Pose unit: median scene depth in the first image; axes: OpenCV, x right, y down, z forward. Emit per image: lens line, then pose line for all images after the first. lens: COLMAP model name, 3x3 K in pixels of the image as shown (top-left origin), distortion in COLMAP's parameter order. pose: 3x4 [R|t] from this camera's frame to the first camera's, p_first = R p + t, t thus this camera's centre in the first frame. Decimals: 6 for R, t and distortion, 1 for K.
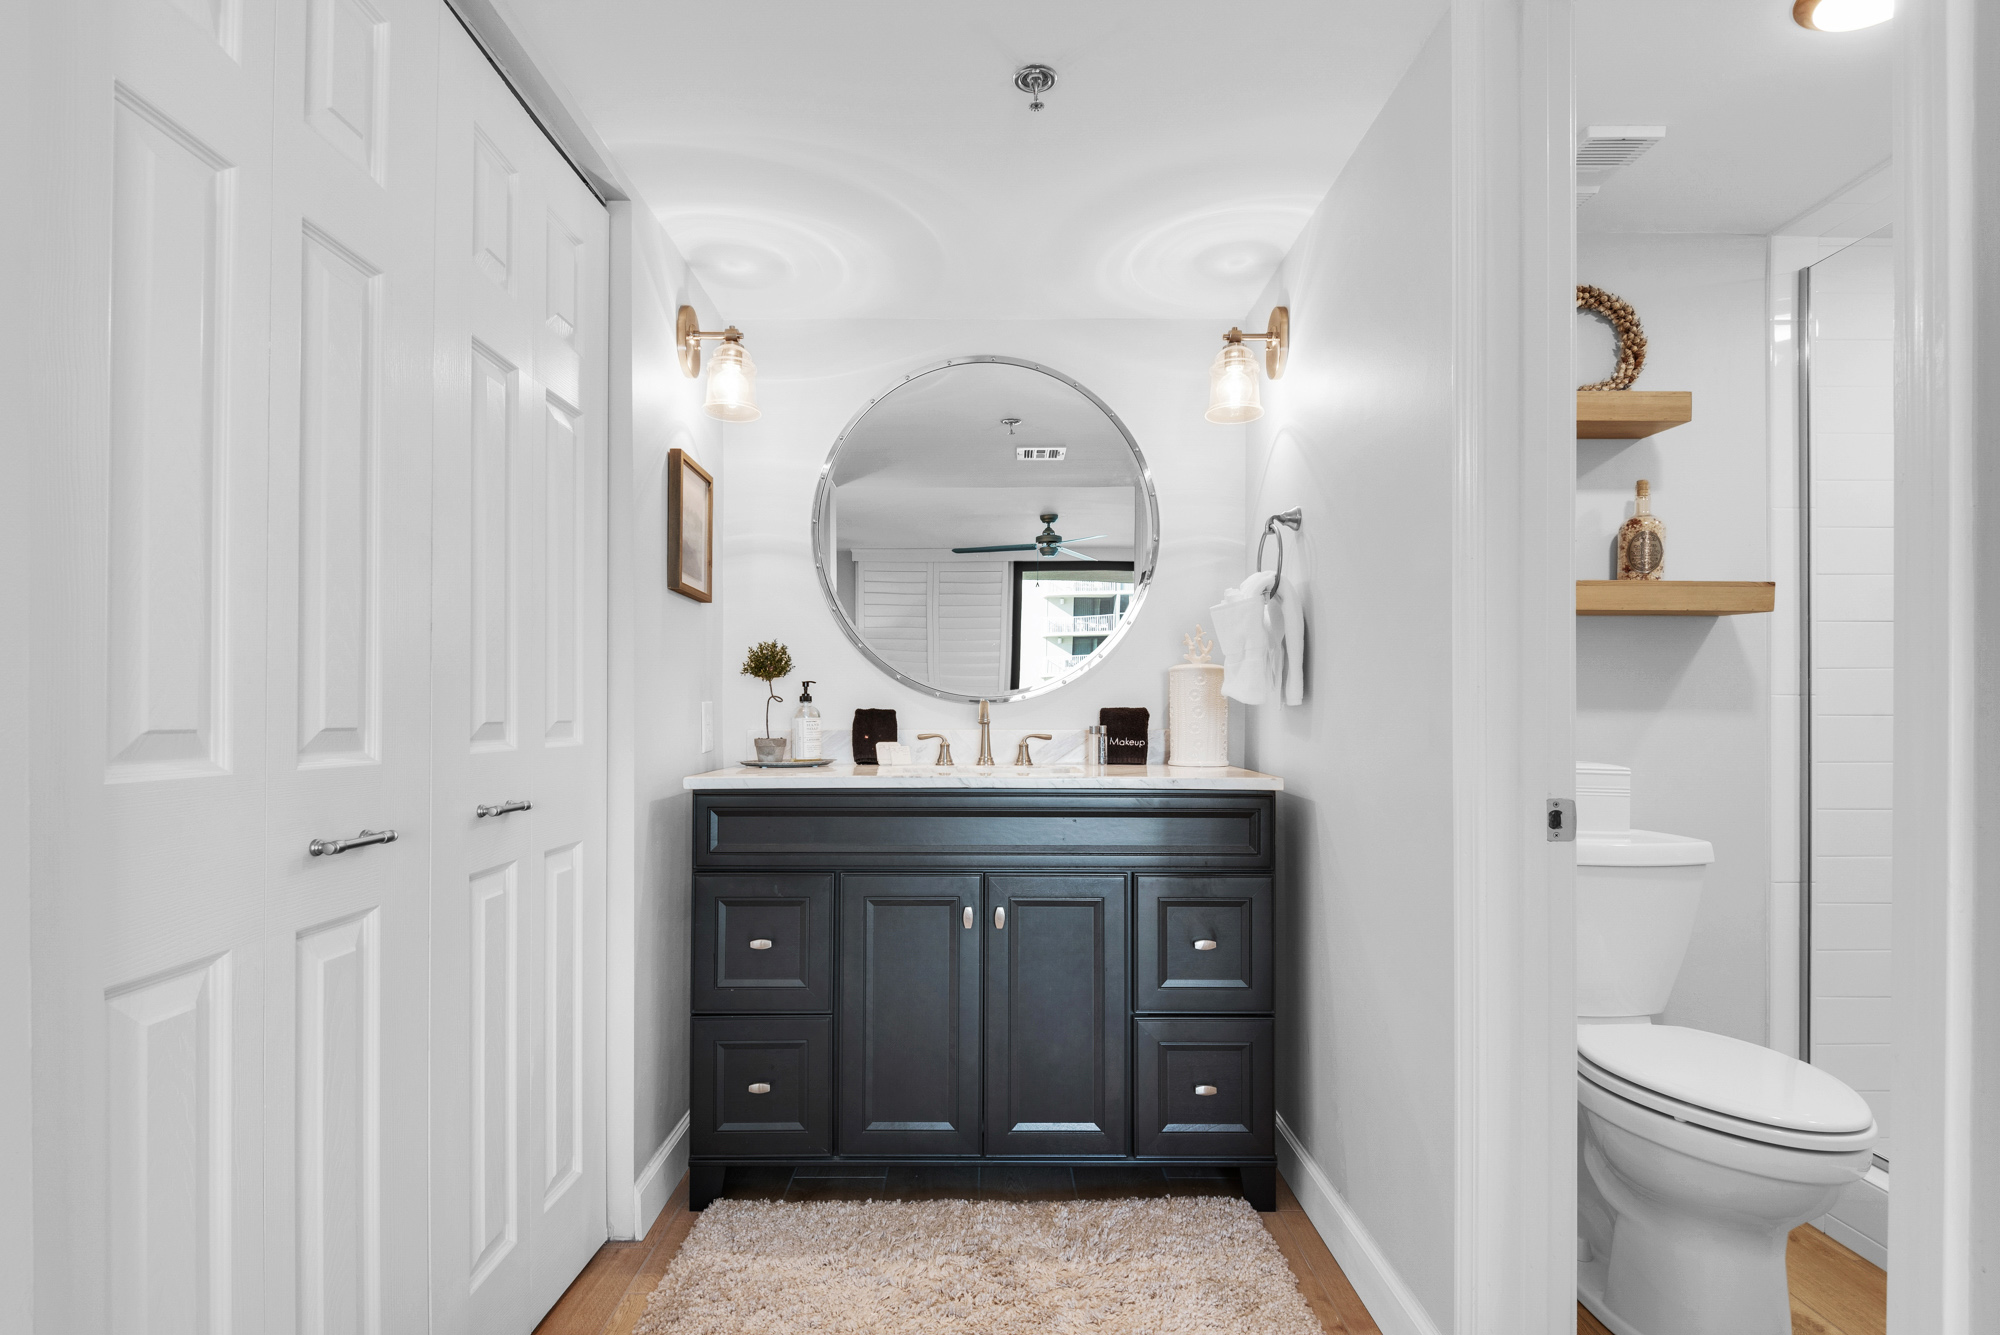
lens RADIAL K [[1016.8, 0, 997.8], [0, 1016.8, 698.7], [0, 0, 1]] dist [0.011526, -0.000533]
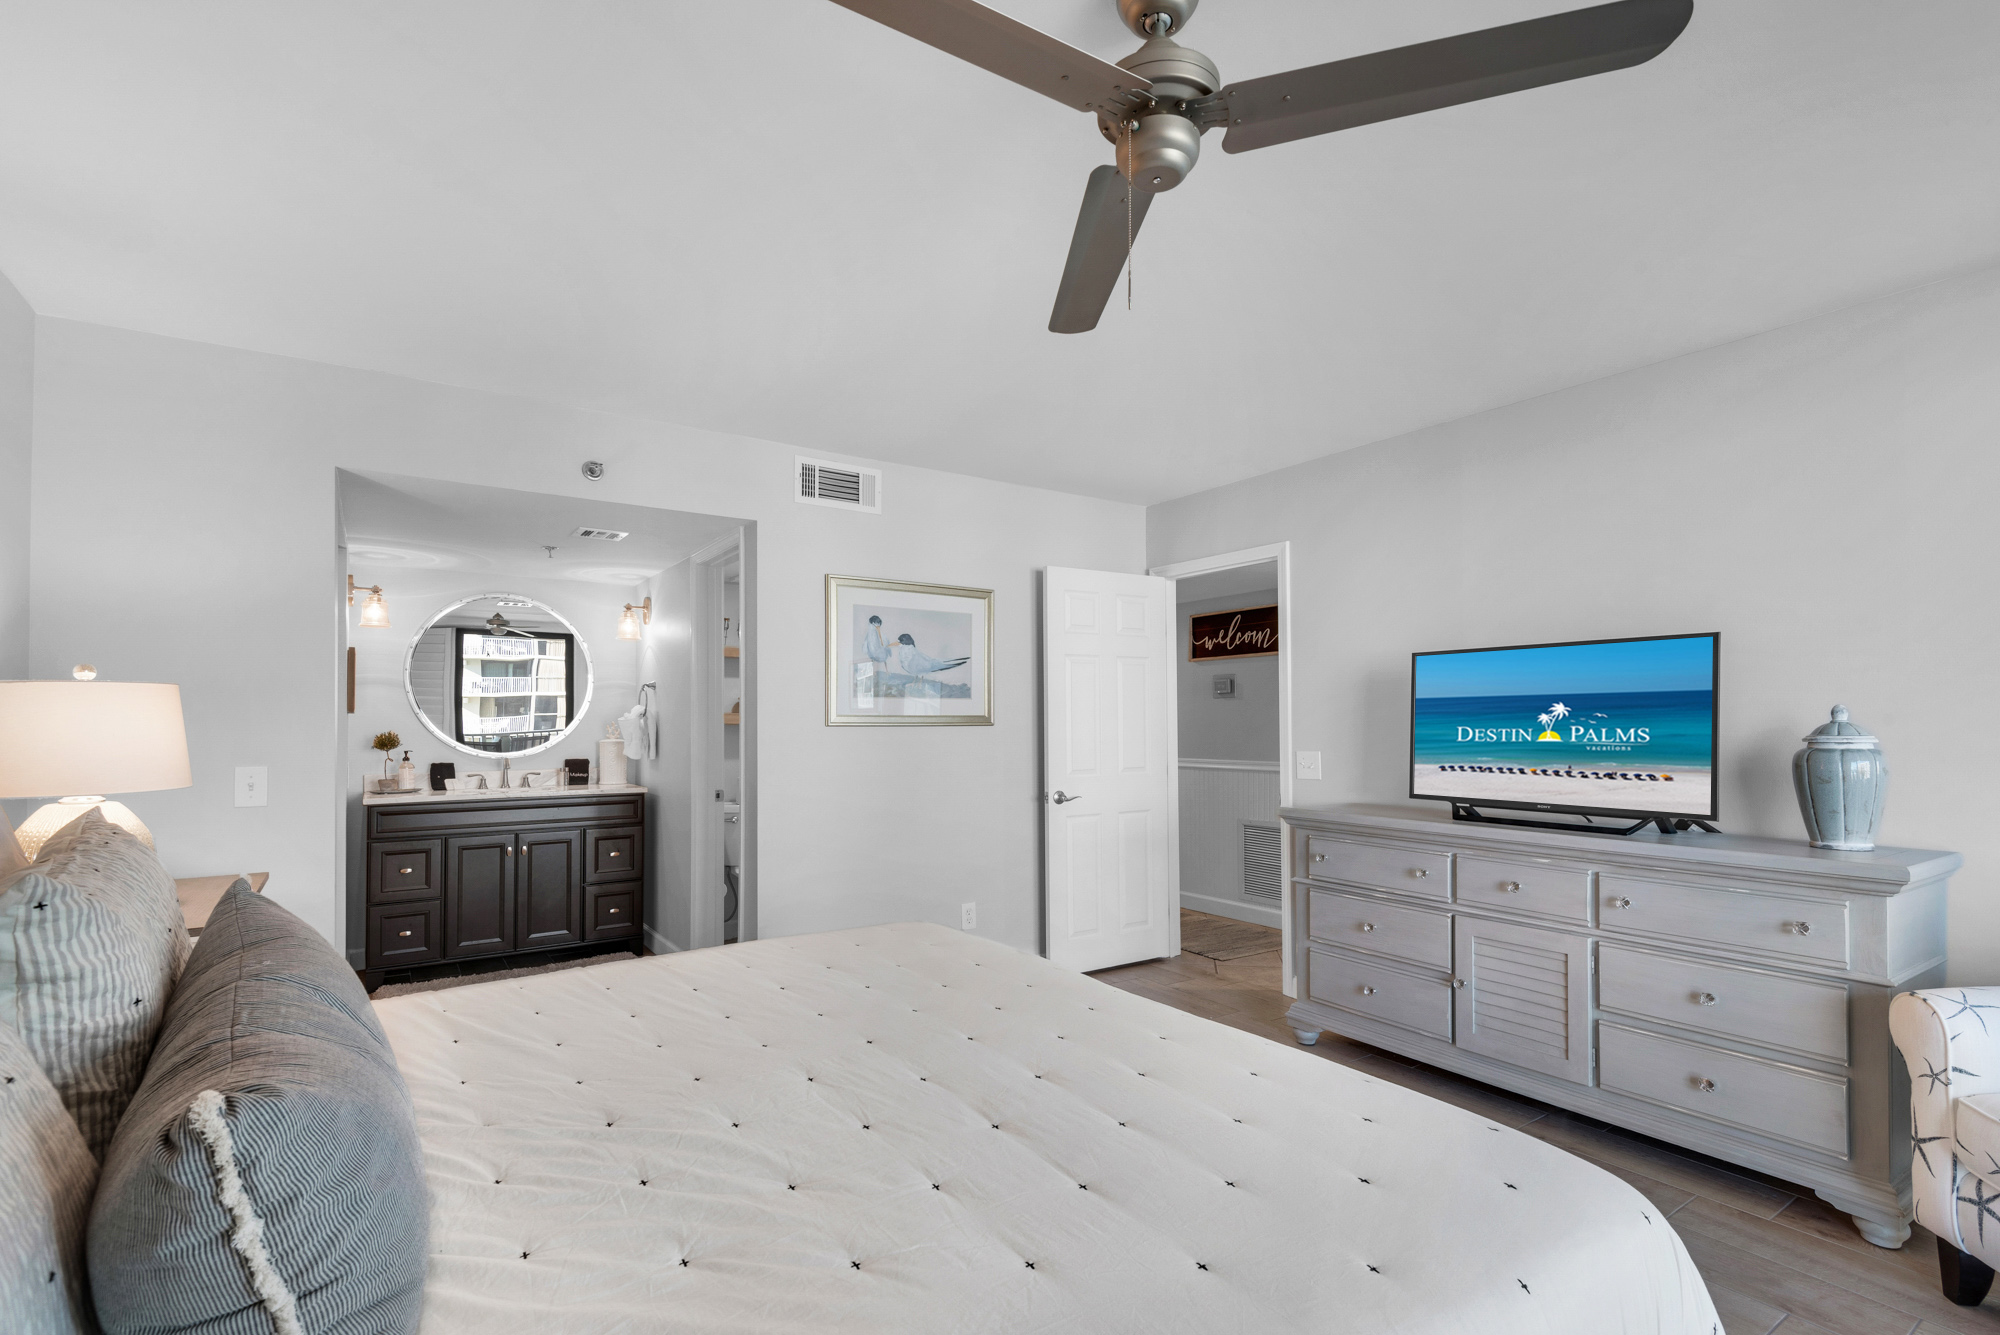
lens RADIAL K [[949.7, 0, 999.7], [0, 949.7, 708.0], [0, 0, 1]] dist [0.033929, -0.000040]
pose [[0.838276, 0.003124, 0.545237, -0.418724], [0.000169, 0.999982, -0.005990, -0.157234], [-0.545246, 0.005113, 0.838260, -2.182797]]
